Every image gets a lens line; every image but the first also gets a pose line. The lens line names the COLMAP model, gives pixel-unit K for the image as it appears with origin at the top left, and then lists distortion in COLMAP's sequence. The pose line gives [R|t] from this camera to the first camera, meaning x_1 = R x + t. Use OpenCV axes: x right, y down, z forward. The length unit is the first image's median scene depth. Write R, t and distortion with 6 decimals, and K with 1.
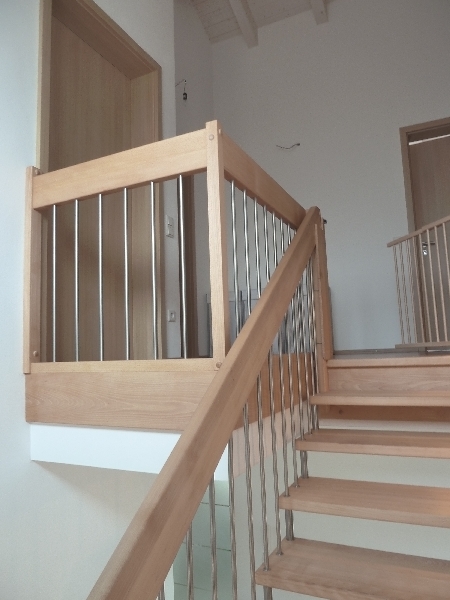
lens RADIAL K [[457.1, 0, 225.0], [0, 457.1, 300.0], [0, 0, 1]] dist [-0.005142, -0.000951]
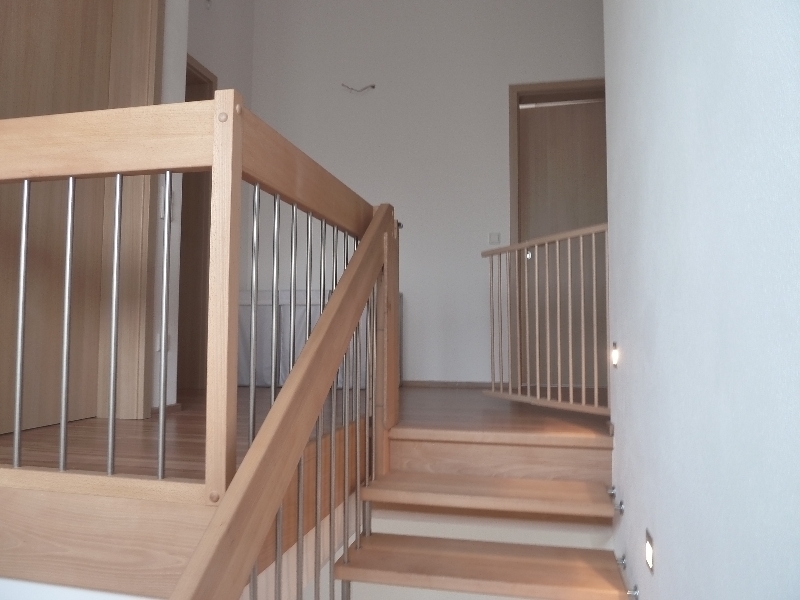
lens RADIAL K [[616.3, 0, 400.0], [0, 616.3, 300.0], [0, 0, 1]] dist [-0.015353, -0.004071]
pose [[0.973790, 0.052853, 0.221222, 0.022113], [-0.065204, 0.996673, 0.048899, -0.119810], [-0.217902, -0.062042, 0.973997, 0.100192]]
